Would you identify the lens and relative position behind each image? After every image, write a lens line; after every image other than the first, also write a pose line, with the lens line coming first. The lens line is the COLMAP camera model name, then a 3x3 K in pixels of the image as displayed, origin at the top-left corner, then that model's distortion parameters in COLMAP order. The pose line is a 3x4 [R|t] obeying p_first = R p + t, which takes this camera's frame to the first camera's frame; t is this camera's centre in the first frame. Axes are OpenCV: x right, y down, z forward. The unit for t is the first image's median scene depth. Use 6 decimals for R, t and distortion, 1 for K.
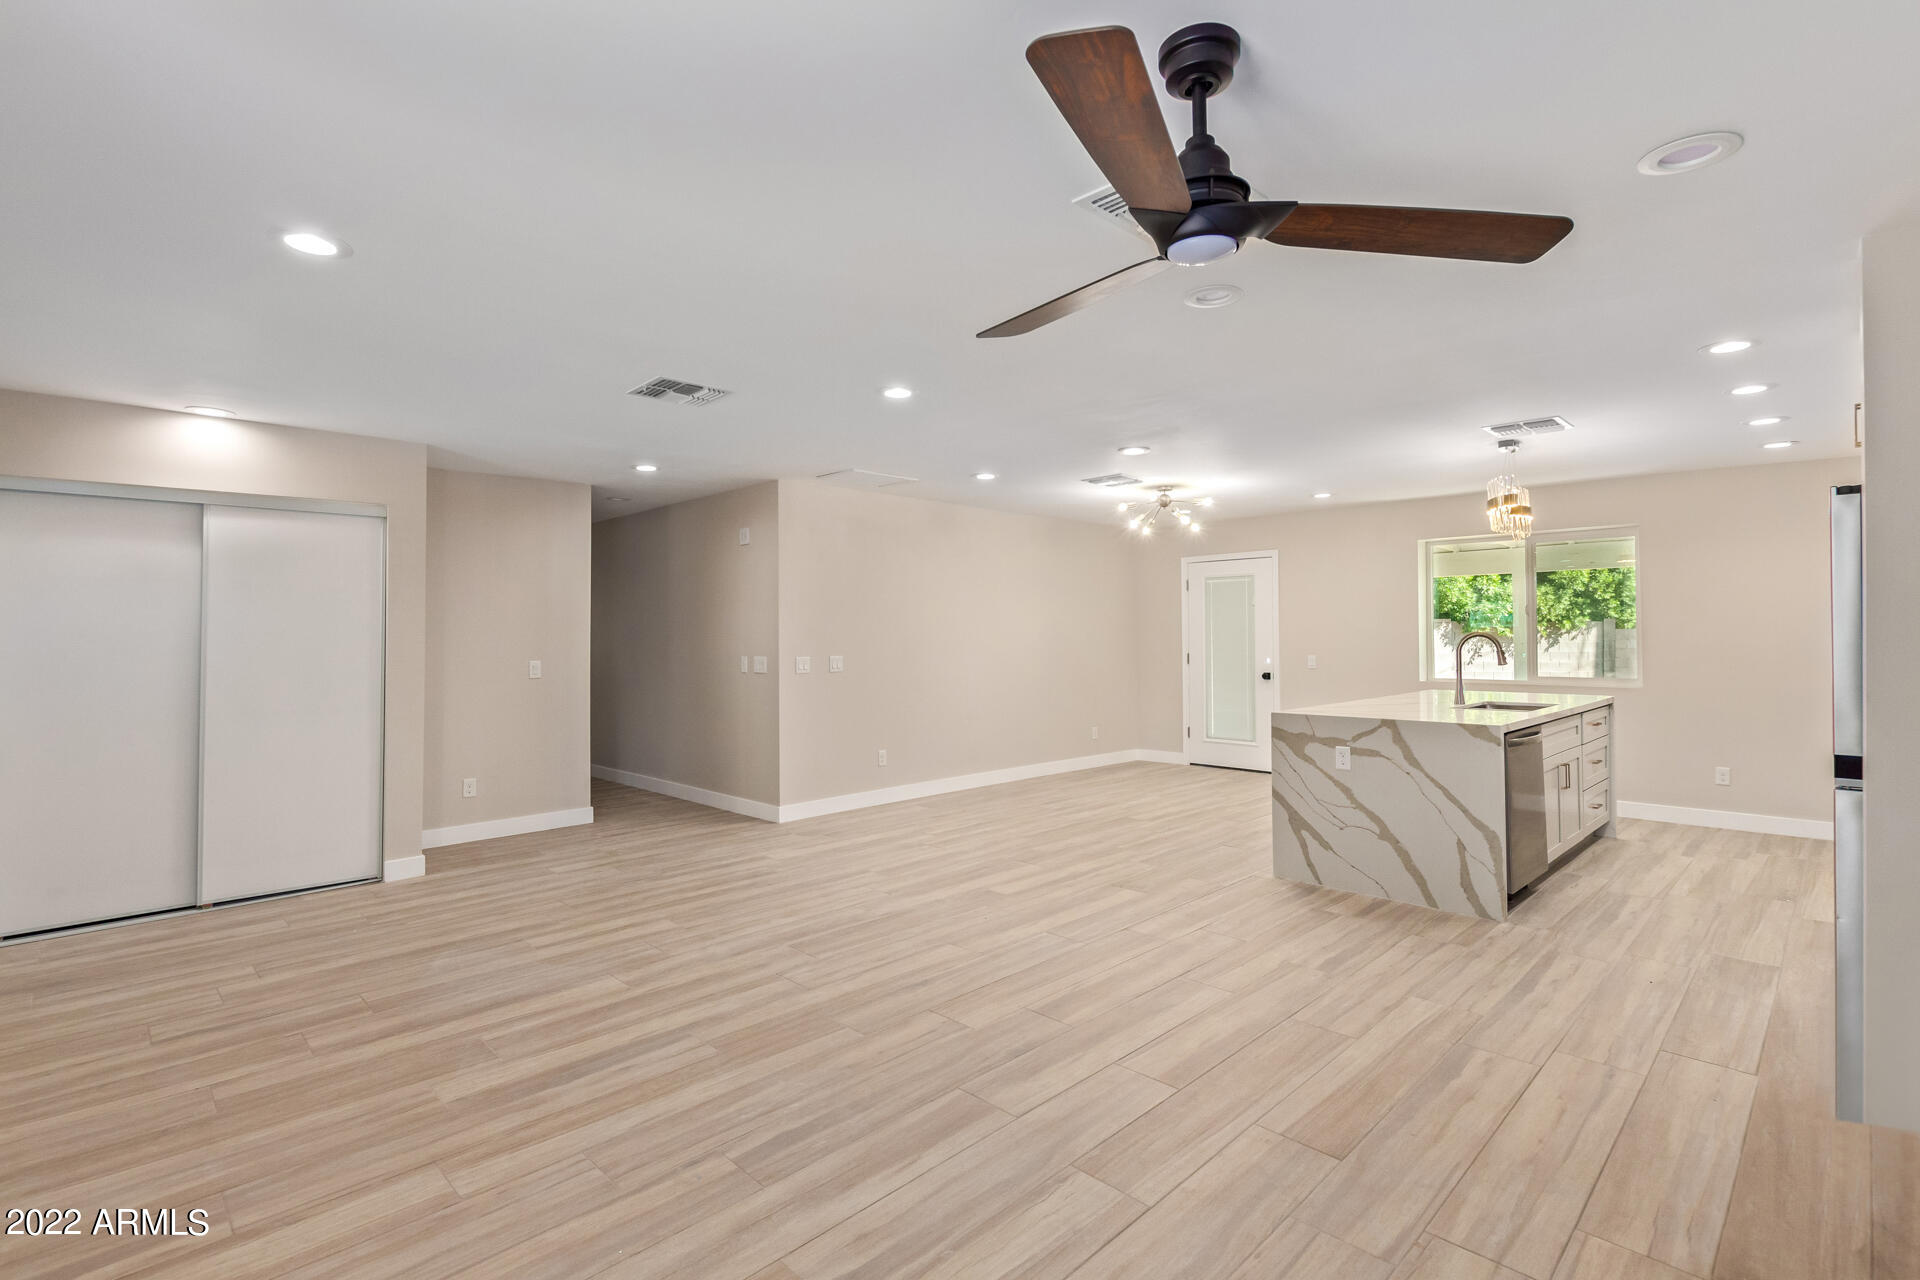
lens RADIAL K [[899.5, 0, 966.3], [0, 899.5, 621.6], [0, 0, 1]] dist [0.000744, -0.000565]
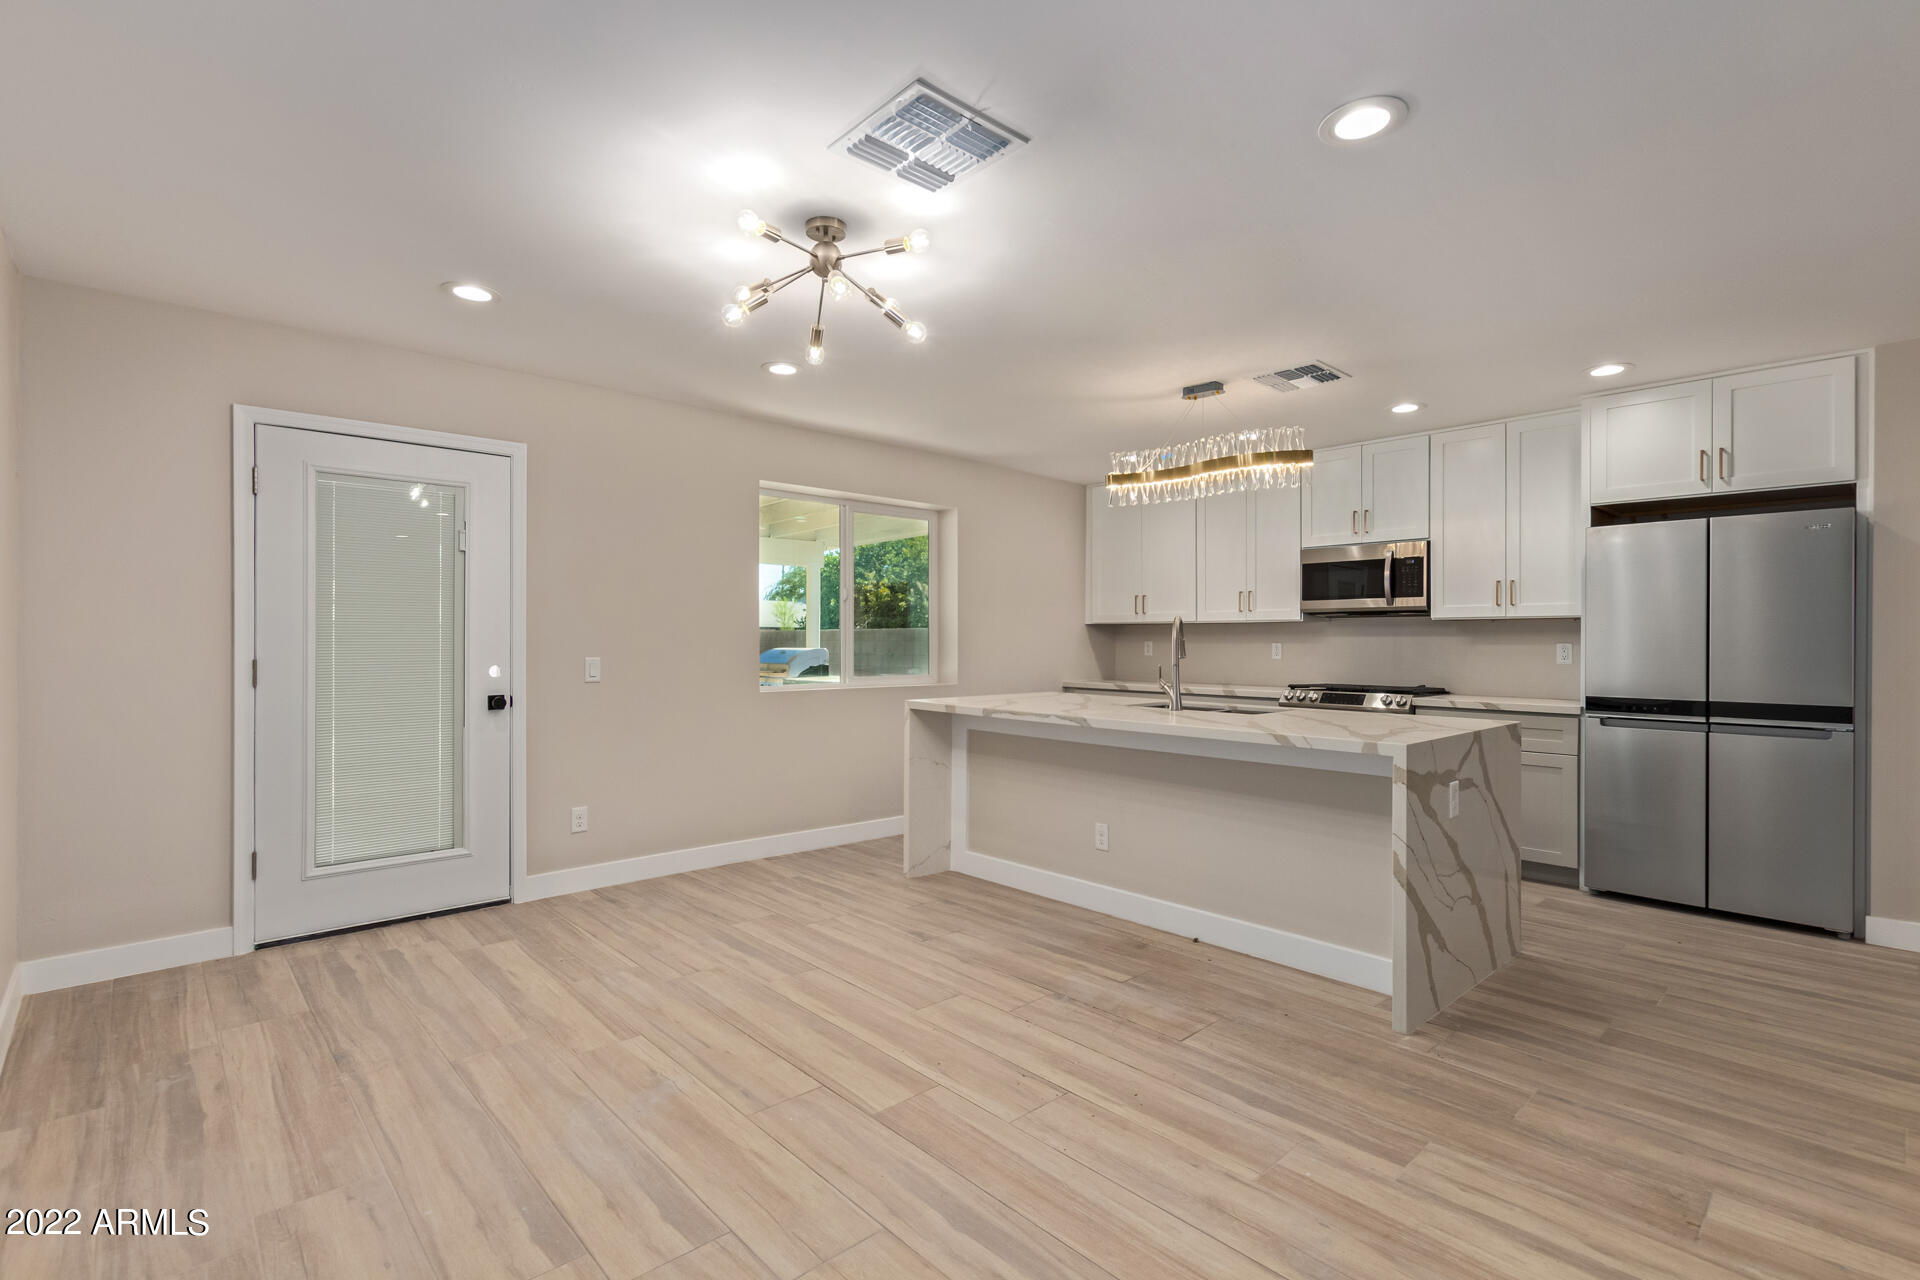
lens RADIAL K [[885.5, 0, 960.0], [0, 885.5, 640.0], [0, 0, 1]] dist [0.002141, -0.000640]
pose [[0.032000, 0.006838, 0.999464, -0.263189], [-0.016675, 0.999841, -0.006306, 0.052825], [-0.999349, -0.016464, 0.032109, 1.511762]]
